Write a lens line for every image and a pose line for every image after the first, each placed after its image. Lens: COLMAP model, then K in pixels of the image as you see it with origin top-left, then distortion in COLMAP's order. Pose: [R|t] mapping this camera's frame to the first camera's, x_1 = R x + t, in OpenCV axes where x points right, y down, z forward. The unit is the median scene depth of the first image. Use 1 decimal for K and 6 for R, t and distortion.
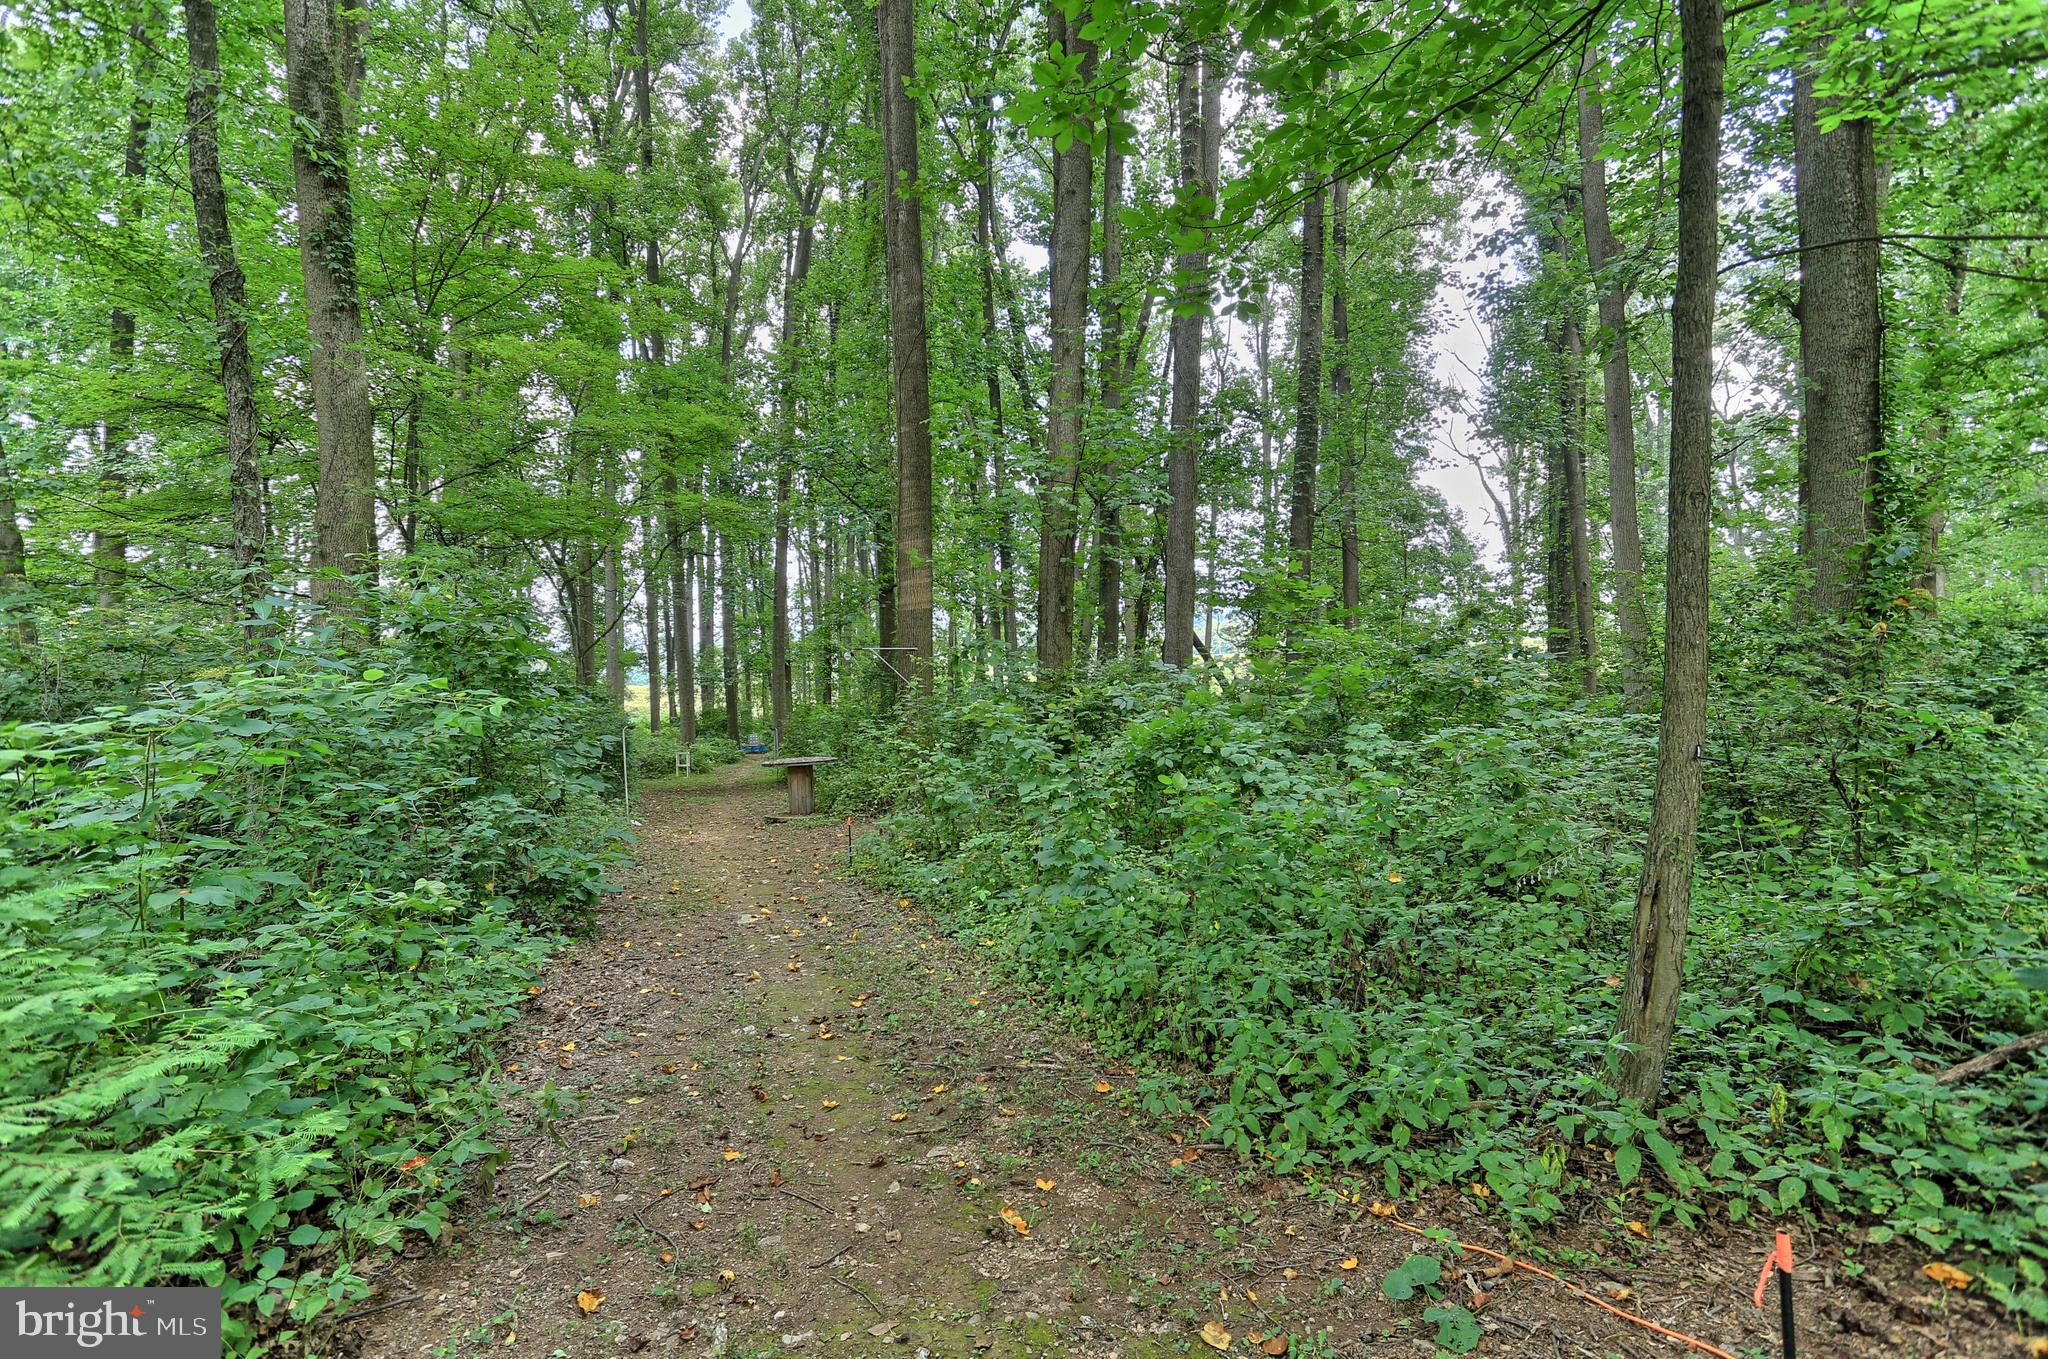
lens RADIAL K [[984.3, 0, 1022.4], [0, 984.3, 688.4], [0, 0, 1]] dist [-0.037648, 0.021875]
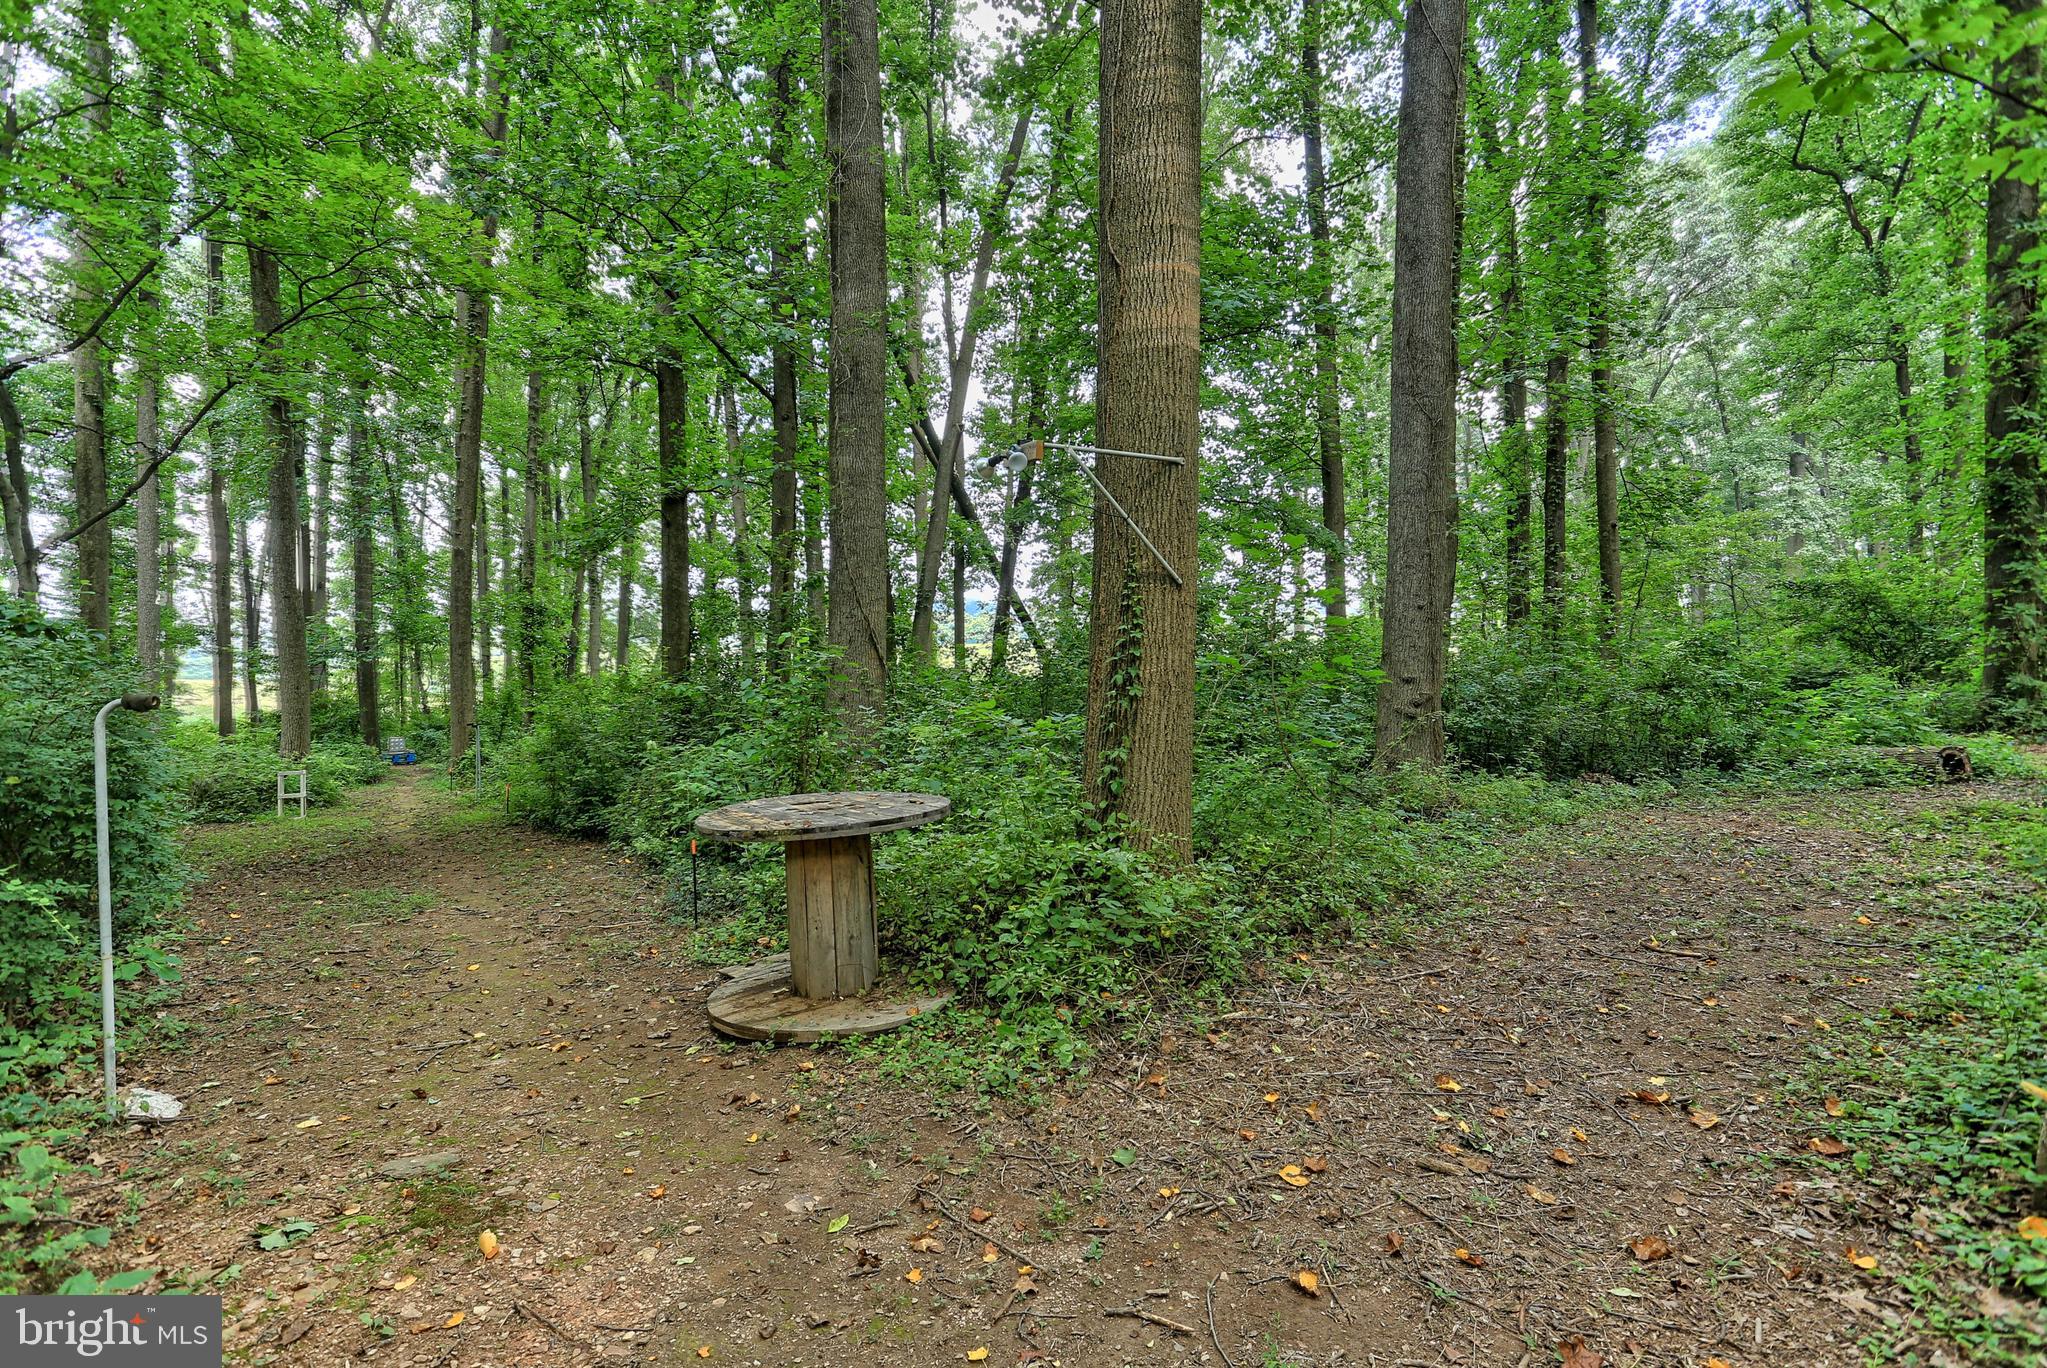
lens RADIAL K [[983.8, 0, 1026.7], [0, 983.8, 676.7], [0, 0, 1]] dist [-0.037648, 0.021875]
pose [[0.944918, 0.003448, 0.327288, -0.073415], [-0.000485, 0.999958, -0.009135, 0.009270], [-0.327306, 0.008473, 0.944880, 0.191374]]
